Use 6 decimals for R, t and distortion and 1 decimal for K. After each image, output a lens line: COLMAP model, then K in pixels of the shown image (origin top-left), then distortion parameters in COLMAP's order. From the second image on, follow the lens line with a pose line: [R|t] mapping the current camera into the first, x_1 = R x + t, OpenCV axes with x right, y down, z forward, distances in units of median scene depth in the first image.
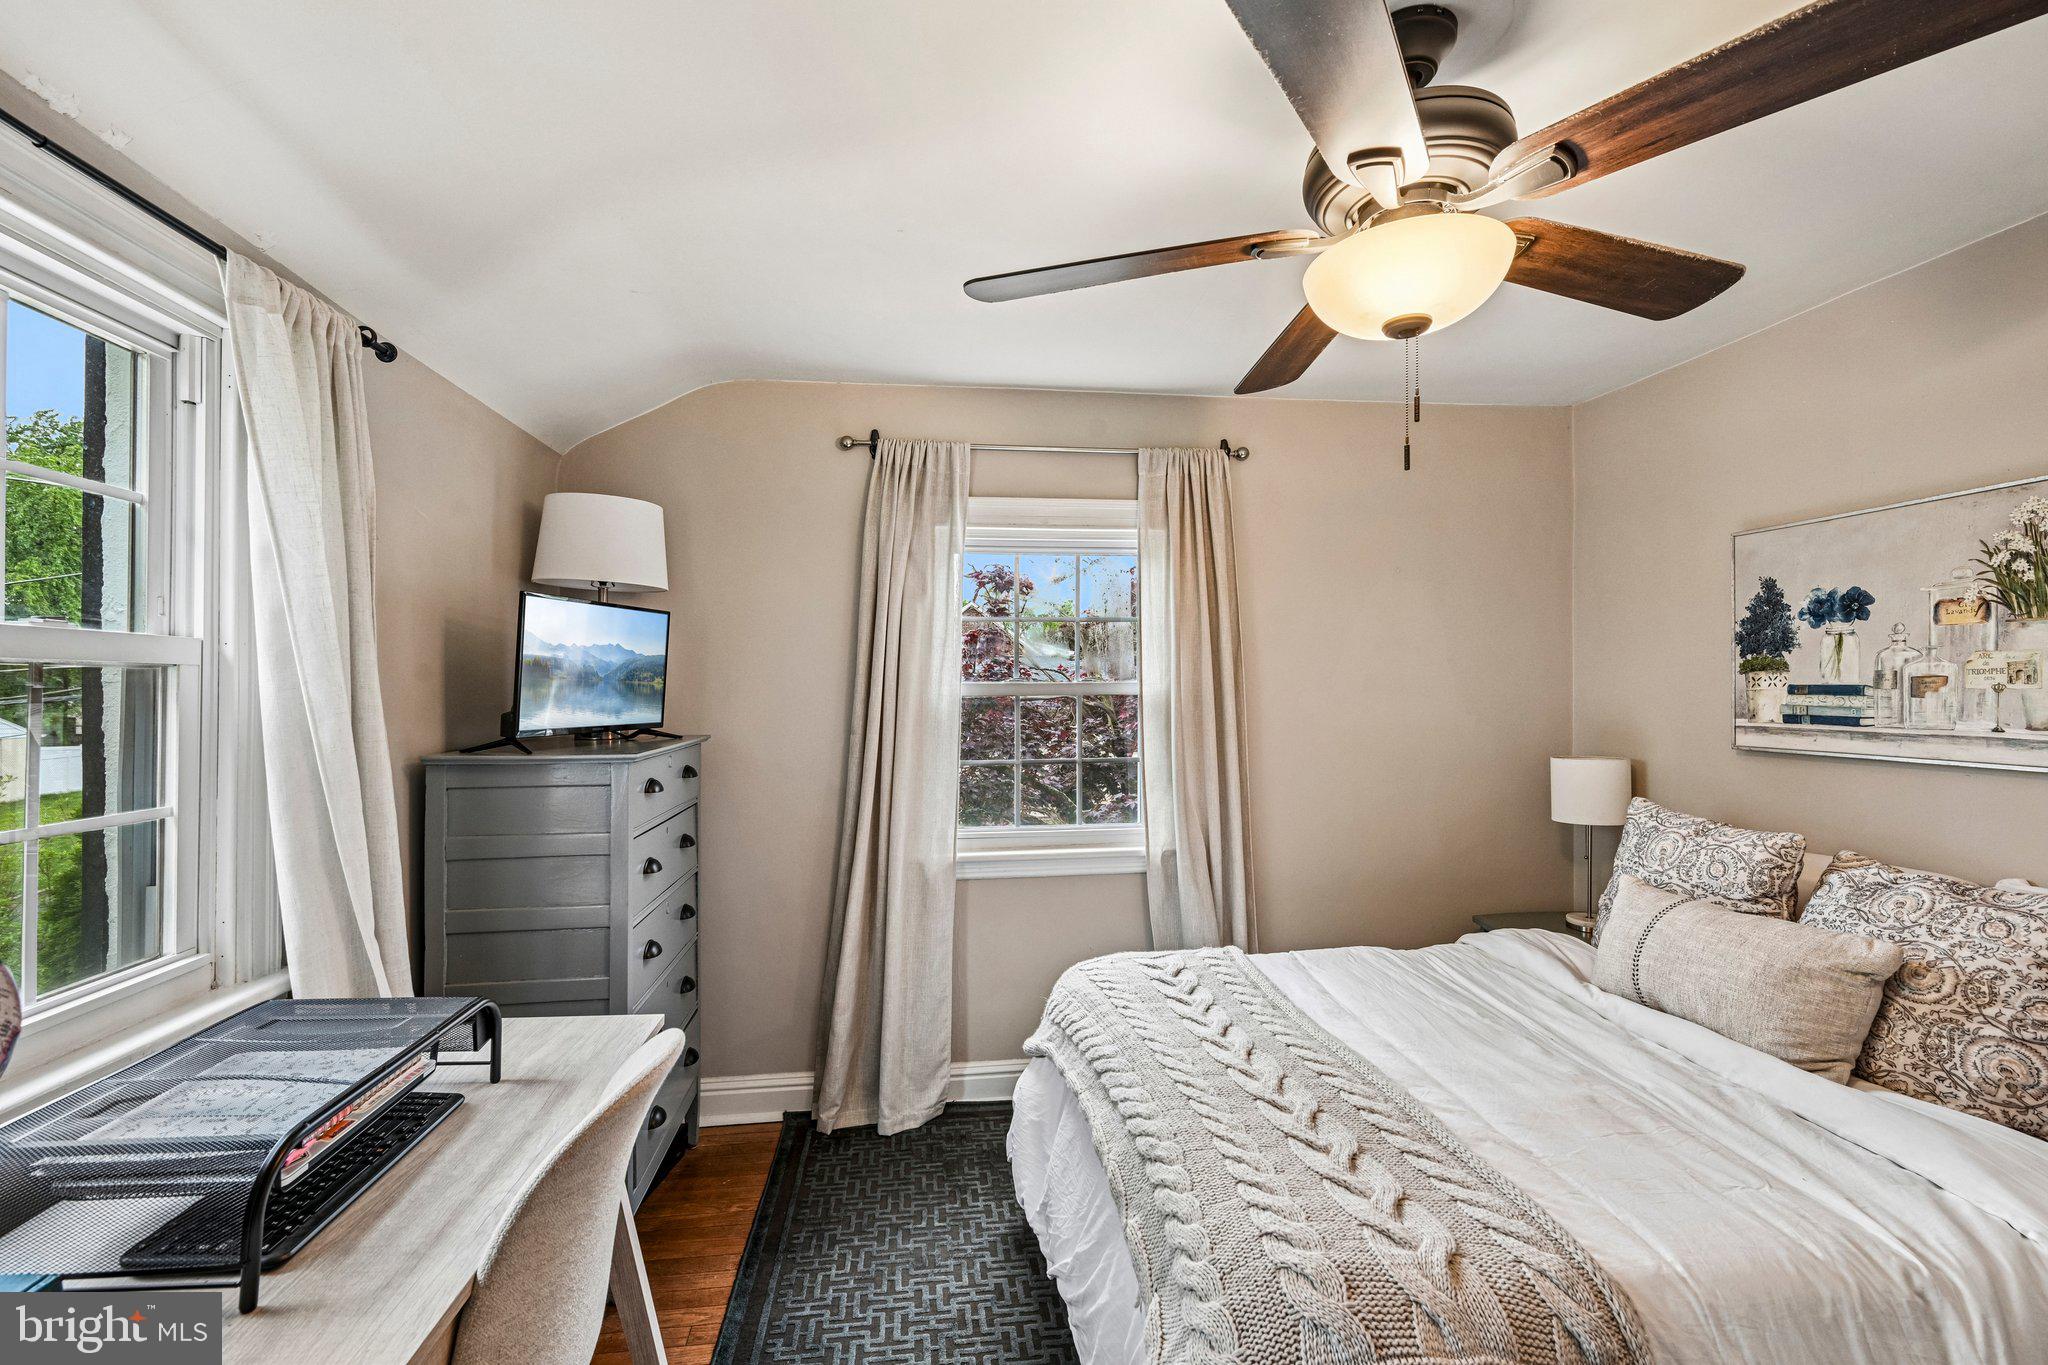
lens RADIAL K [[897.1, 0, 1017.8], [0, 897.1, 680.8], [0, 0, 1]] dist [0.001376, 0.000043]
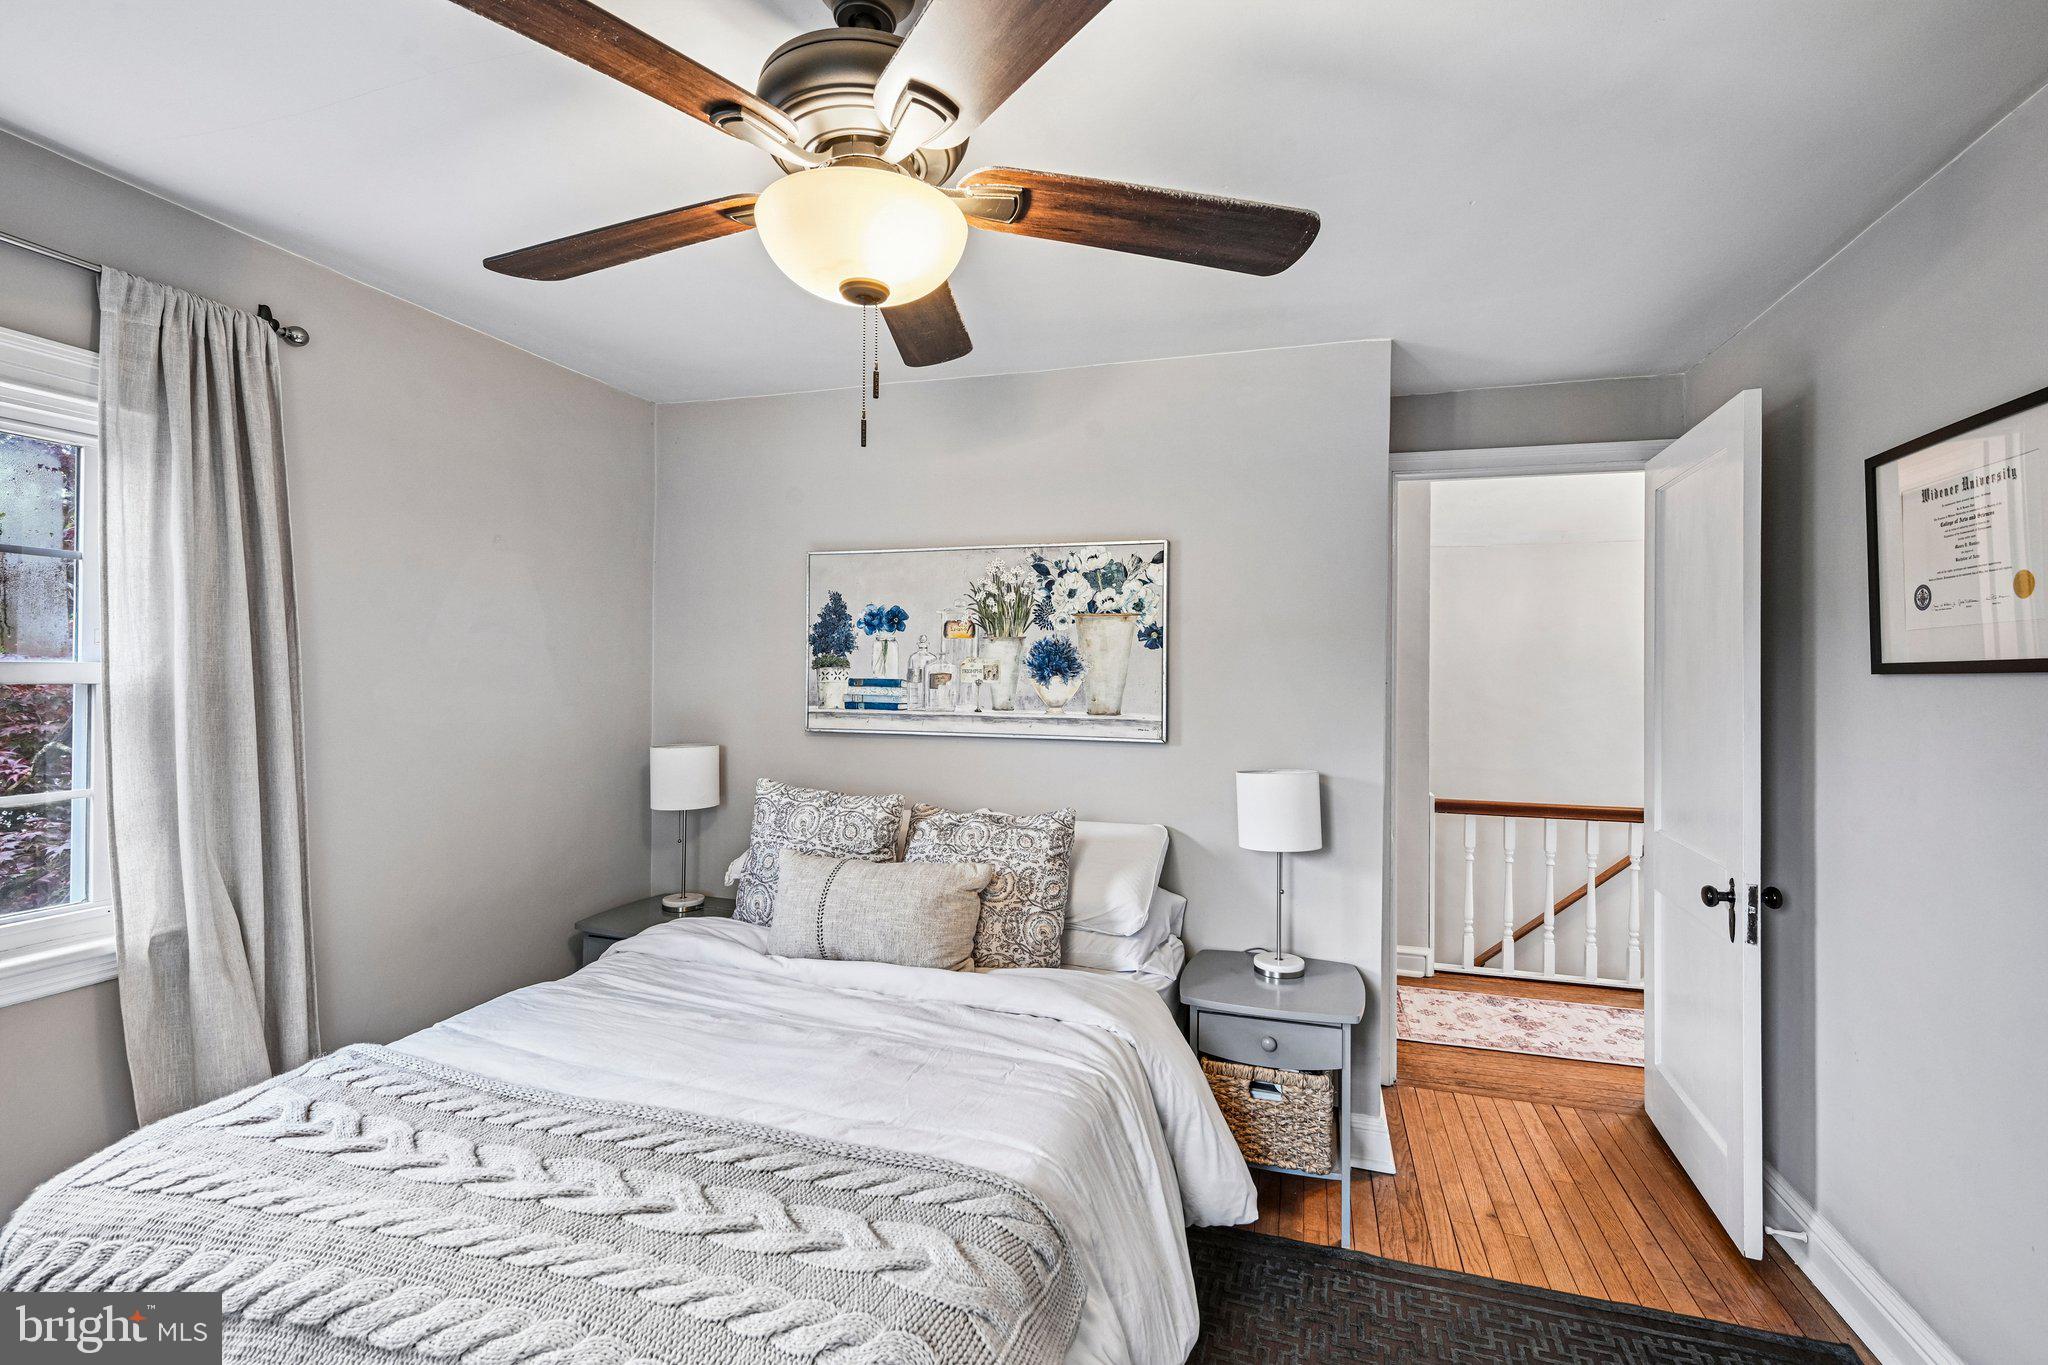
lens RADIAL K [[897.1, 0, 1022.5], [0, 897.1, 687.2], [0, 0, 1]] dist [0.001376, 0.000043]
pose [[0.413090, 0.000729, 0.910690, -0.233094], [-0.018393, 0.999802, 0.007543, 0.003097], [-0.910505, -0.019867, 0.413021, 0.309118]]
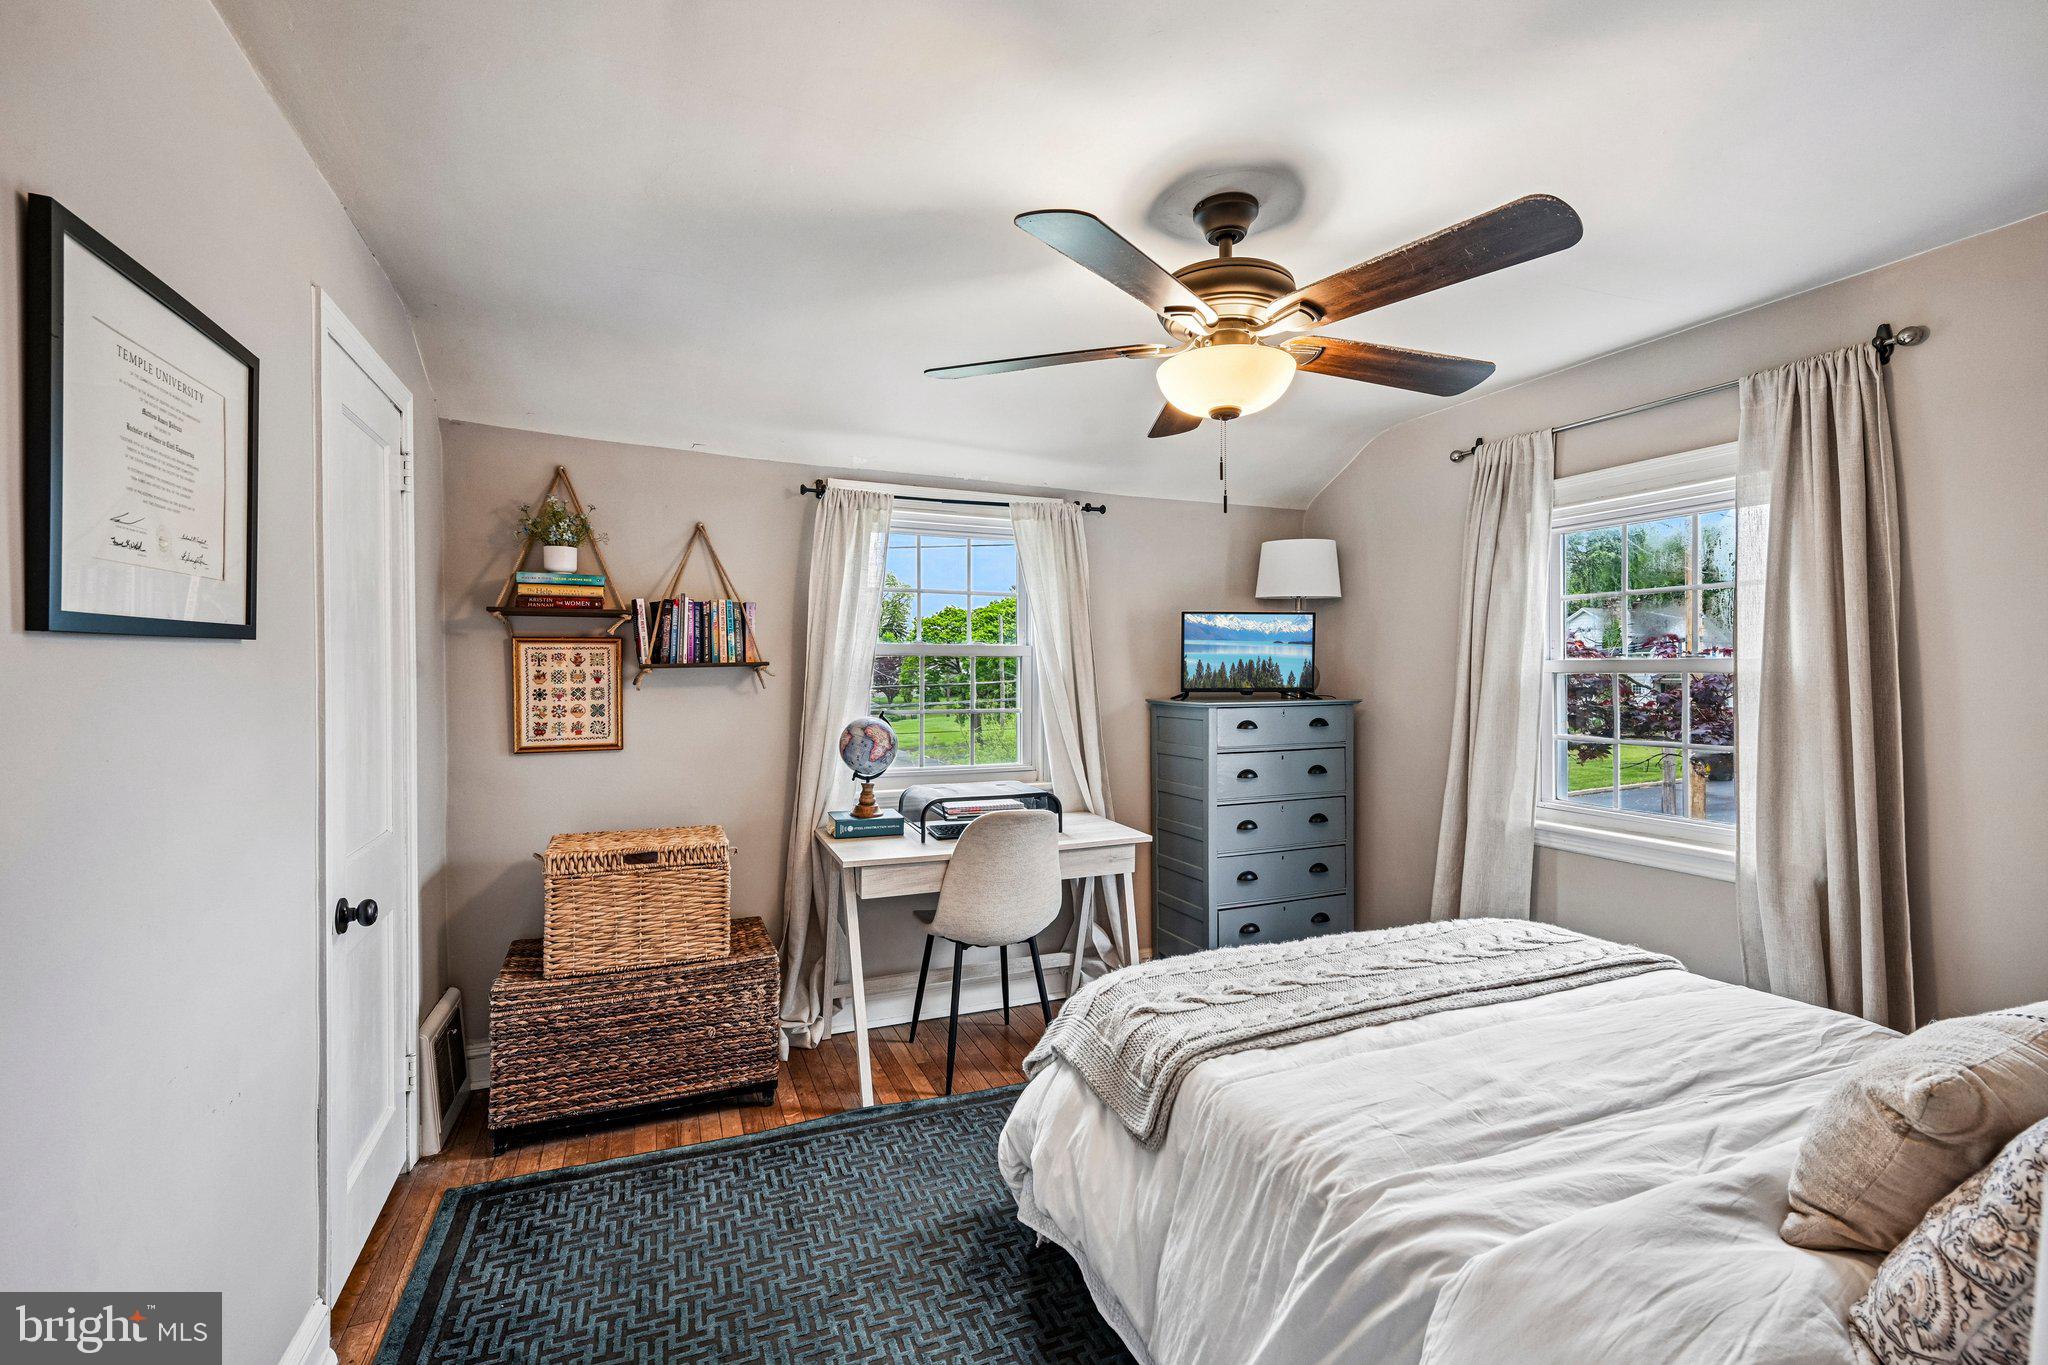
lens RADIAL K [[897.1, 0, 1032.6], [0, 897.1, 671.9], [0, 0, 1]] dist [0.001376, 0.000043]
pose [[0.272152, 0.006372, -0.962233, 1.170769], [0.005750, 0.999949, 0.008248, 0.005850], [0.962237, -0.007777, 0.272101, 0.204469]]
